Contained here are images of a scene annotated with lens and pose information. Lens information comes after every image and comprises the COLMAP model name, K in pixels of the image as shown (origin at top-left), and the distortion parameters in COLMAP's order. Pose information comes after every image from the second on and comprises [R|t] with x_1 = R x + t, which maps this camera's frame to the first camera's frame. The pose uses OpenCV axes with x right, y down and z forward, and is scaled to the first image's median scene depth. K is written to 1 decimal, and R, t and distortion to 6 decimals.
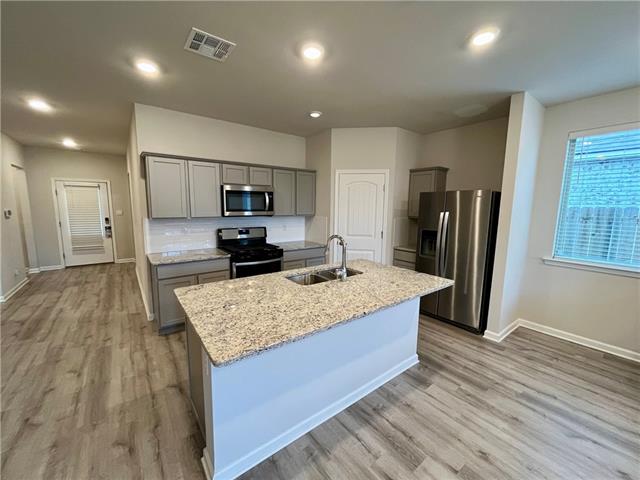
lens RADIAL K [[257.3, 0, 319.9], [0, 257.3, 237.2], [0, 0, 1]] dist [-0.000876, -0.000324]
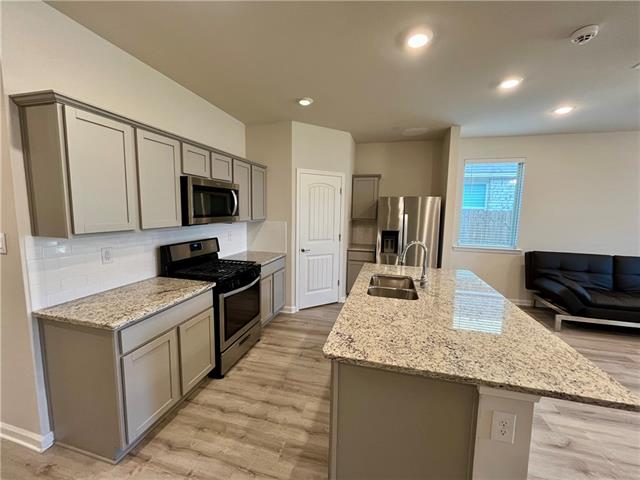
lens RADIAL K [[257.3, 0, 320.3], [0, 257.3, 237.5], [0, 0, 1]] dist [-0.000876, -0.000324]
pose [[0.789549, -0.066617, 0.610061, -0.497647], [0.069209, 0.997415, 0.019344, -0.039727], [-0.609772, 0.026948, 0.792118, 0.287458]]
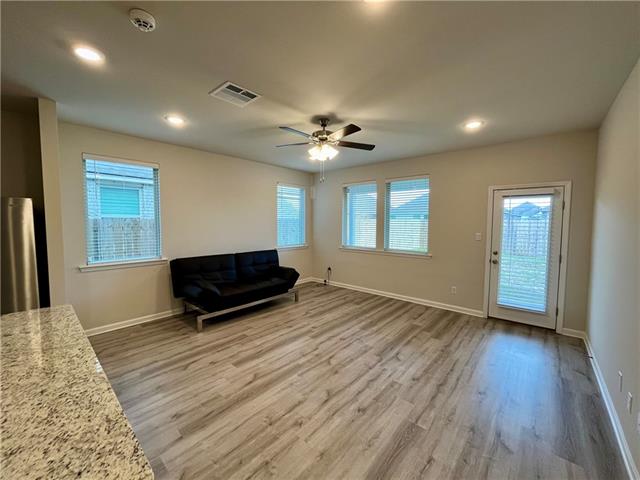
lens RADIAL K [[257.3, 0, 320.3], [0, 257.3, 237.4], [0, 0, 1]] dist [-0.000876, -0.000324]
pose [[-0.195194, -0.073757, 0.977987, -0.298607], [0.114849, 0.988589, 0.097479, -0.024481], [-0.974017, 0.131348, -0.184496, 0.195826]]
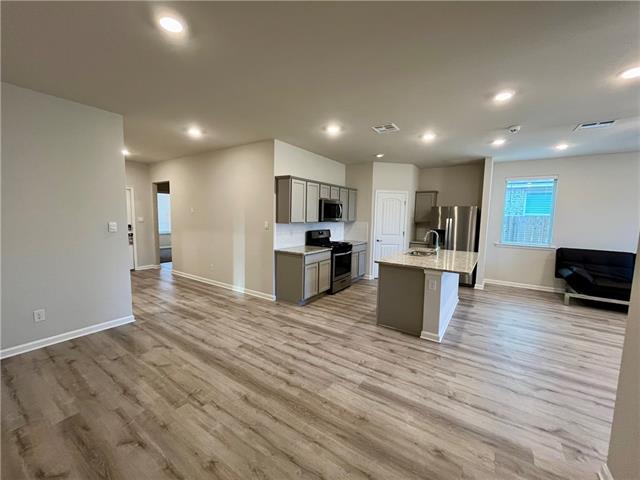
lens RADIAL K [[257.3, 0, 320.3], [0, 257.3, 237.0], [0, 0, 1]] dist [-0.000876, -0.000324]
pose [[0.947783, -0.021332, 0.318202, -0.809611], [0.031550, 0.999138, -0.026993, 0.040408], [-0.317352, 0.035623, 0.947638, -0.315606]]
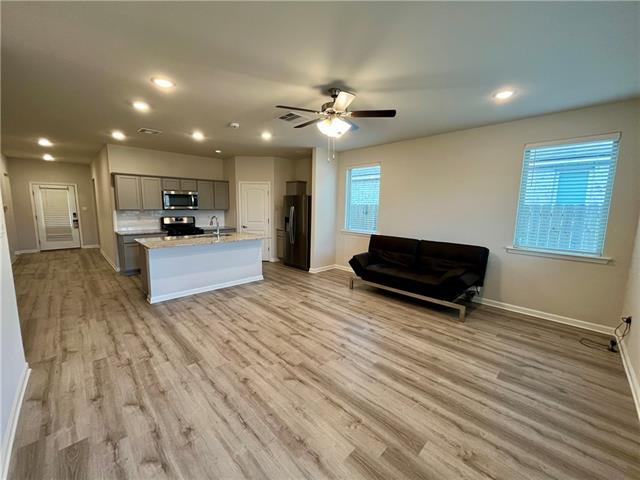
lens RADIAL K [[257.3, 0, 319.5], [0, 257.3, 236.3], [0, 0, 1]] dist [-0.000876, -0.000324]
pose [[0.992295, -0.013349, 0.123178, 0.417266], [0.013814, 0.999900, -0.002922, 0.113225], [-0.123127, 0.004601, 0.992380, -0.779946]]
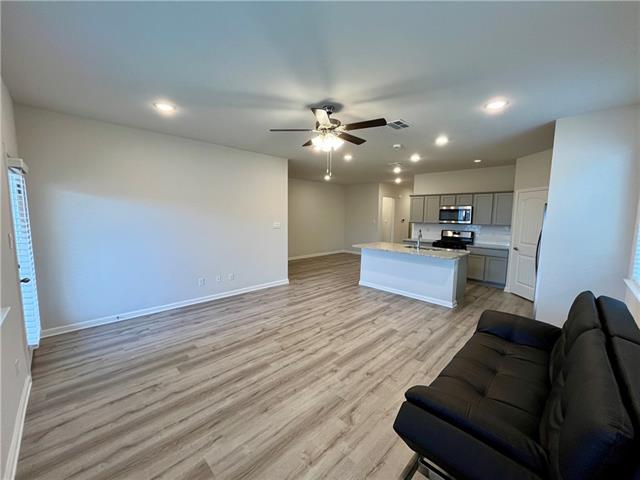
lens RADIAL K [[257.3, 0, 322.4], [0, 257.3, 238.4], [0, 0, 1]] dist [-0.000876, -0.000324]
pose [[0.134512, 0.084333, -0.987317, 1.376189], [-0.138009, 0.988255, 0.065611, 0.026587], [0.981254, 0.127434, 0.144570, -0.106161]]
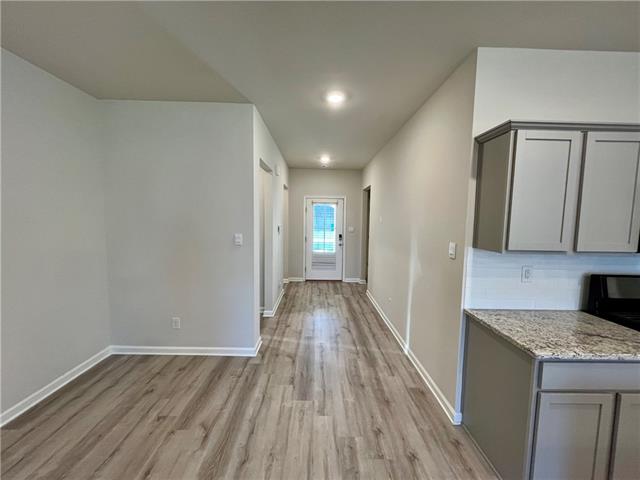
lens RADIAL K [[257.3, 0, 320.8], [0, 257.3, 237.0], [0, 0, 1]] dist [-0.000876, -0.000324]
pose [[0.800490, 0.045543, -0.597613, -0.551150], [-0.083303, 0.995885, -0.035688, -0.044135], [0.593529, 0.078351, 0.800990, 0.314572]]
